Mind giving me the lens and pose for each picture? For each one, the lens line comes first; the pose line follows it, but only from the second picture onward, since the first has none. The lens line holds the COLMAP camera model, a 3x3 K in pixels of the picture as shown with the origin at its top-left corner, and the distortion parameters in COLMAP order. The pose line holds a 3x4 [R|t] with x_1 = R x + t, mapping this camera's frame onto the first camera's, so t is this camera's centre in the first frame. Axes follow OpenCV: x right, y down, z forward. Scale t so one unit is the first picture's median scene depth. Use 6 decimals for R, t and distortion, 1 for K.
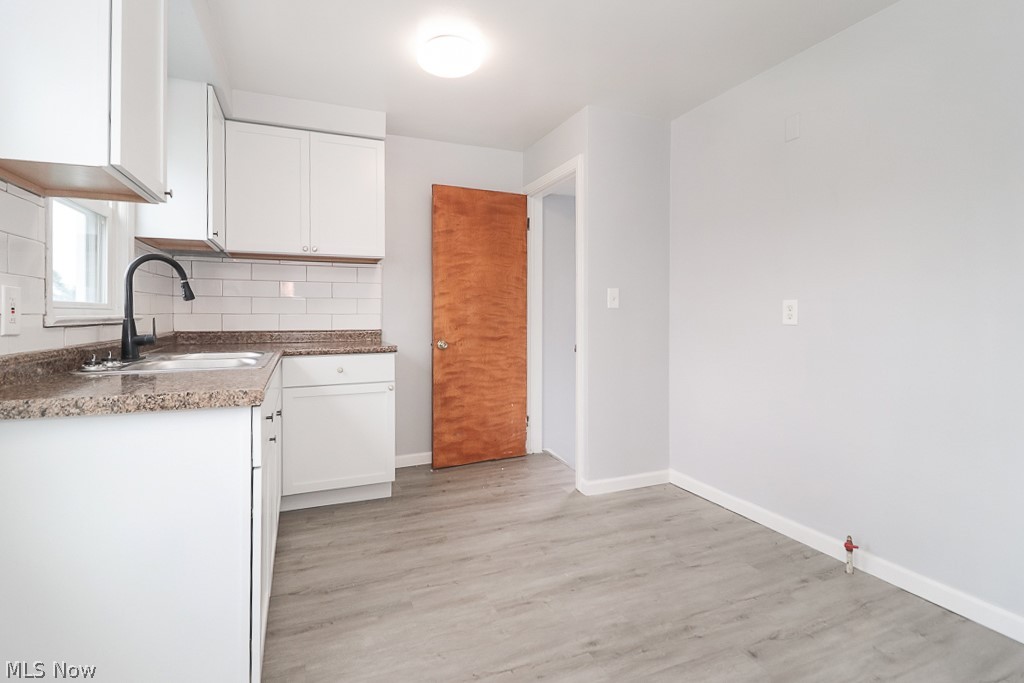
lens RADIAL K [[483.4, 0, 507.0], [0, 483.4, 319.8], [0, 0, 1]] dist [0.003907, -0.009885]
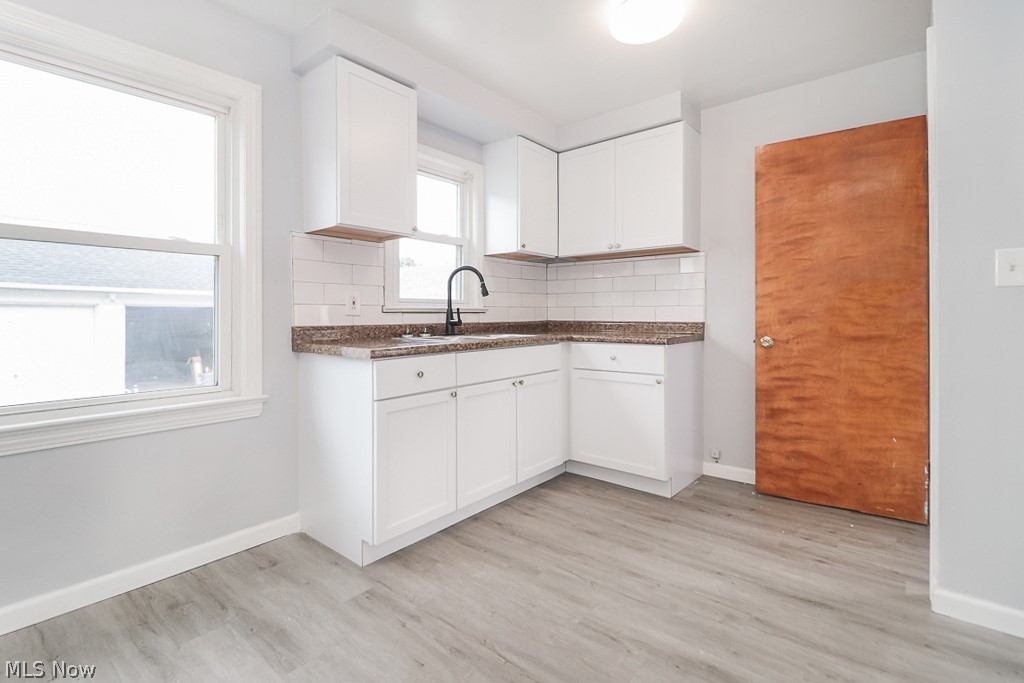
lens RADIAL K [[483.4, 0, 507.0], [0, 483.4, 319.8], [0, 0, 1]] dist [0.003907, -0.009885]
pose [[0.452886, 0.008274, -0.891530, 0.435905], [-0.007041, 0.999959, 0.005704, 0.014383], [0.891540, 0.003694, 0.452926, 0.276091]]
